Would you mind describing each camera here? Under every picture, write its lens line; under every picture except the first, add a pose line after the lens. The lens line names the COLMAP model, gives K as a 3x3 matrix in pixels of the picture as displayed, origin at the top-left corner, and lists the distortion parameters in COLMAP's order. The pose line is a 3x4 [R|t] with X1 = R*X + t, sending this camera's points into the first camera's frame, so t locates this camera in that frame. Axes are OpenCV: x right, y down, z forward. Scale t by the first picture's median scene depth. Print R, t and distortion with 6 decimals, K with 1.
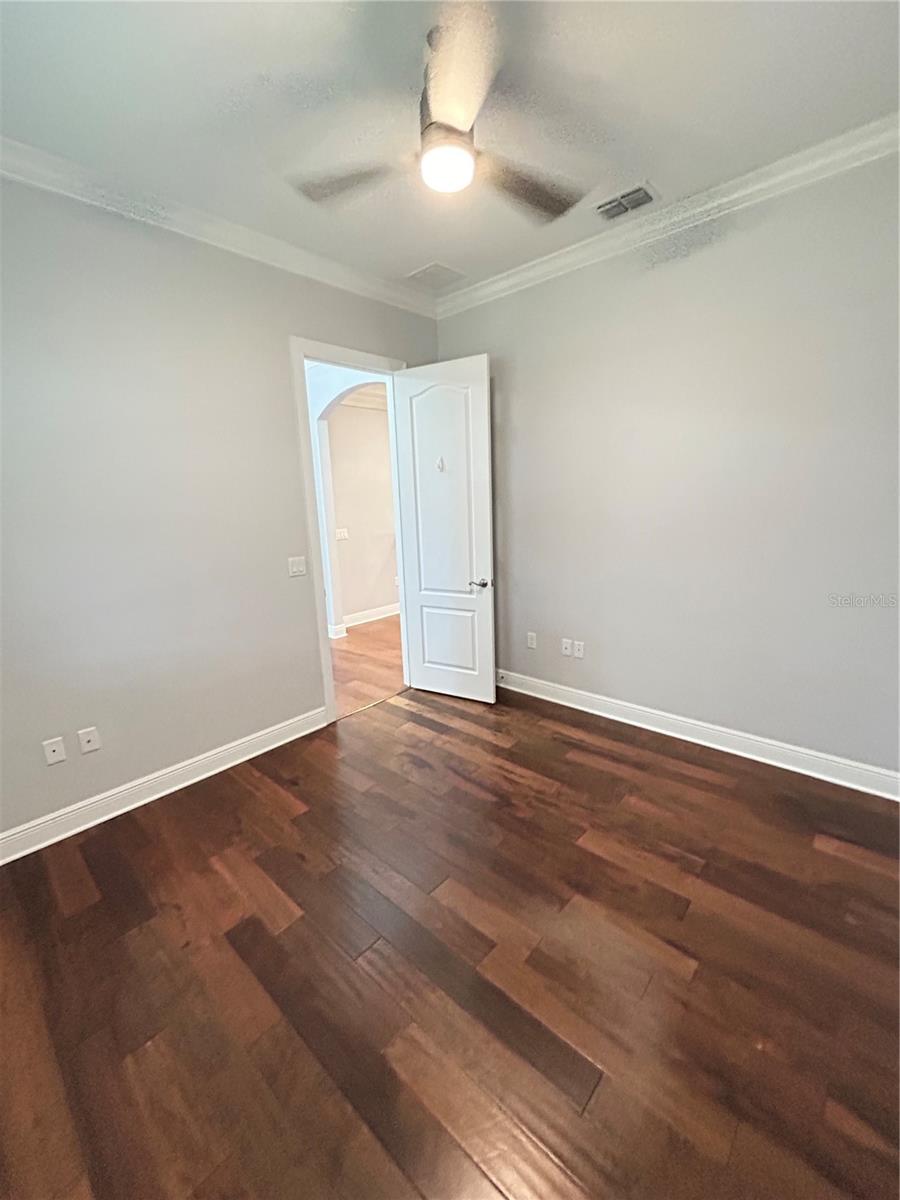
lens RADIAL K [[487.8, 0, 450.0], [0, 487.8, 600.0], [0, 0, 1]] dist [0.001787, -0.000125]
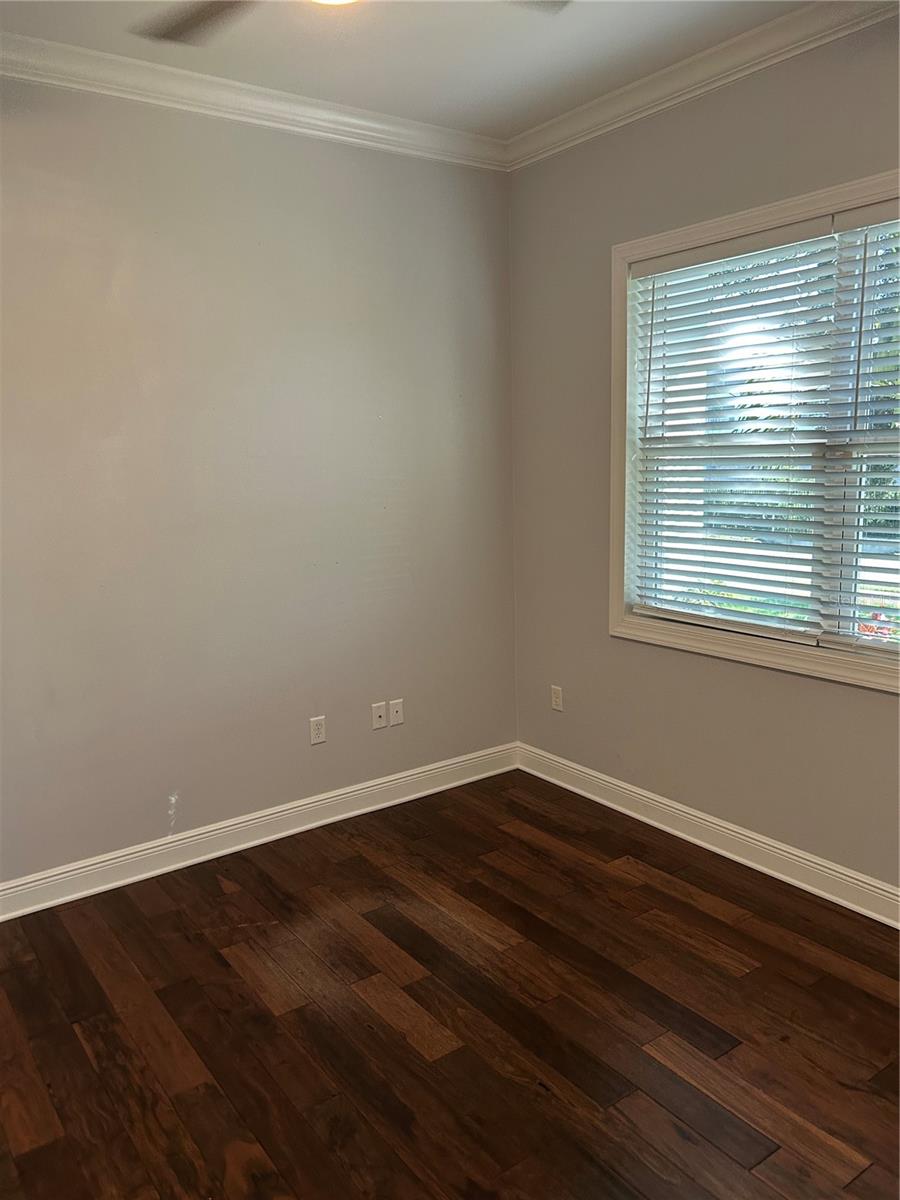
lens RADIAL K [[910.7, 0, 450.0], [0, 910.7, 600.0], [0, 0, 1]] dist [0.008744, -0.002273]
pose [[-0.978201, 0.031645, 0.205235, -0.334667], [0.105790, 0.926397, 0.361382, -0.505939], [-0.178693, 0.375216, -0.909550, 2.110764]]
